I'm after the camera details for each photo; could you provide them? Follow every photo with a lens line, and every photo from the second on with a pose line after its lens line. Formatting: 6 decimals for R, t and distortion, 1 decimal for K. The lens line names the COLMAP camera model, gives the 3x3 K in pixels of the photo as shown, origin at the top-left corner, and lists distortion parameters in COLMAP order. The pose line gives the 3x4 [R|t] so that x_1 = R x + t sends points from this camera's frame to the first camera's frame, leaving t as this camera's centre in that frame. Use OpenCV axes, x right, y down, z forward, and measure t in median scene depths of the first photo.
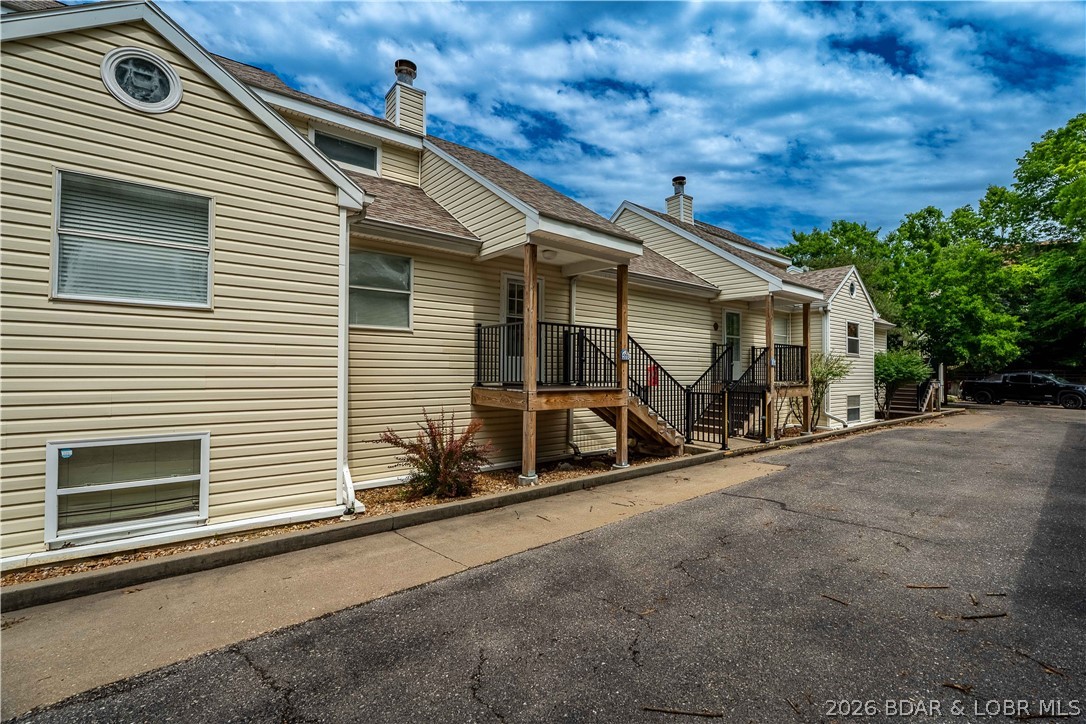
lens RADIAL K [[478.8, 0, 547.0], [0, 478.8, 359.9], [0, 0, 1]] dist [-0.003716, -0.000211]
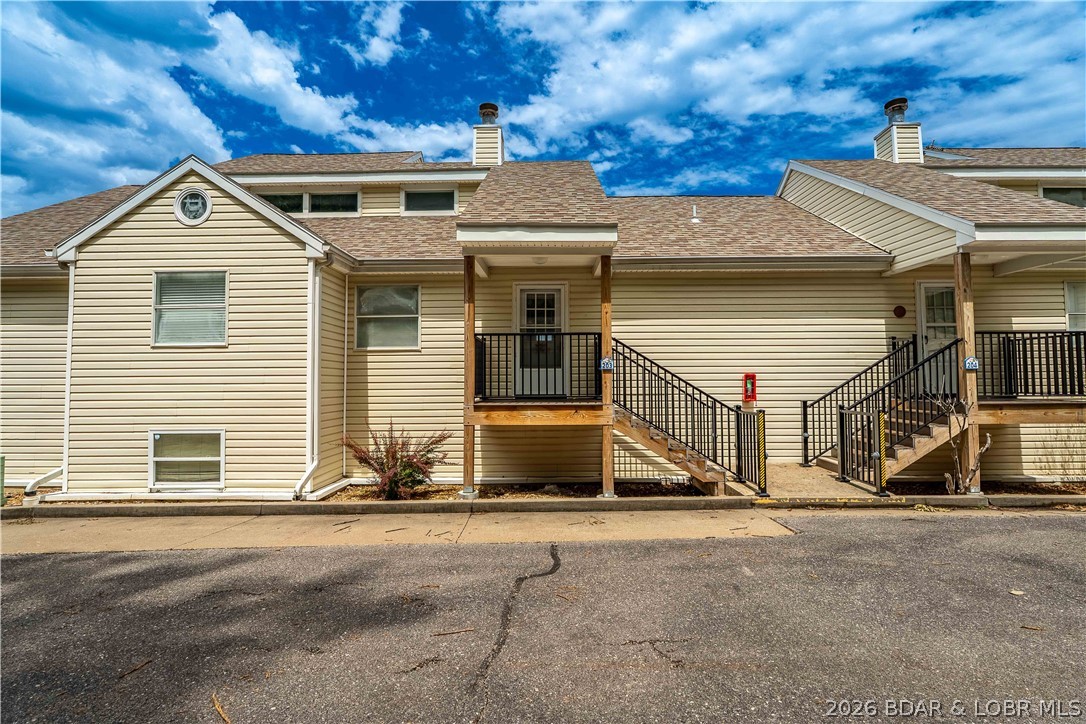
lens RADIAL K [[473.7, 0, 543.0], [0, 473.7, 362.0], [0, 0, 1]] dist [-0.011936, 0.000339]
pose [[0.780020, -0.039758, -0.624491, 0.992332], [0.027892, 0.999197, -0.028776, 0.013842], [0.625133, 0.005027, 0.780502, 0.485443]]
